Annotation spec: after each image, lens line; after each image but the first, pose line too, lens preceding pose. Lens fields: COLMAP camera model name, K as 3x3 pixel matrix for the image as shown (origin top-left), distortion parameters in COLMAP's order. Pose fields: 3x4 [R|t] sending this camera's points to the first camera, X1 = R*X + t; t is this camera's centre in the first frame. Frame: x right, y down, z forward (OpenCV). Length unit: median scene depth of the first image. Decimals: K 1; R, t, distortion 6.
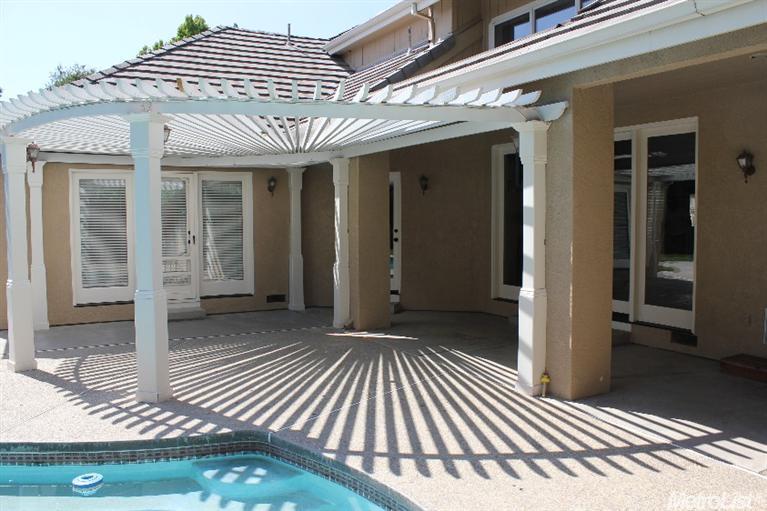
lens RADIAL K [[644.0, 0, 393.9], [0, 644.0, 253.7], [0, 0, 1]] dist [-0.100869, 0.009649]
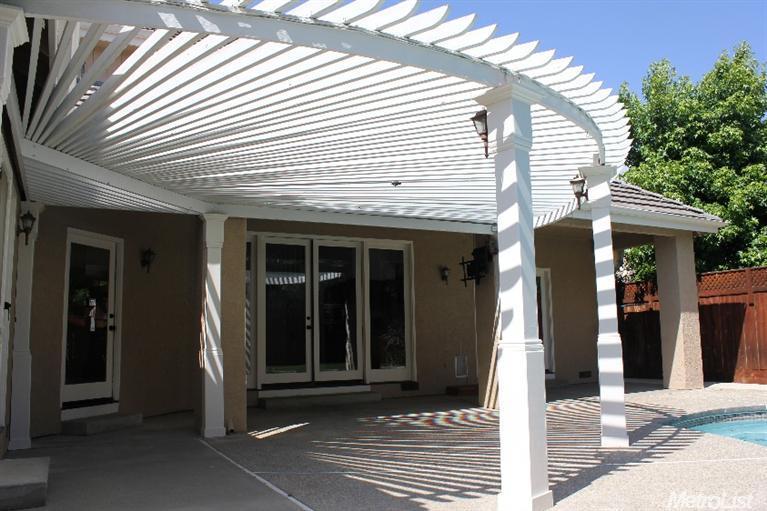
lens RADIAL K [[644.0, 0, 393.9], [0, 644.0, 253.7], [0, 0, 1]] dist [-0.100869, 0.009649]
pose [[0.031899, 0.135015, 0.990330, -0.842987], [0.082028, 0.987138, -0.137222, 0.023841], [-0.996119, 0.085612, 0.020414, 0.767873]]
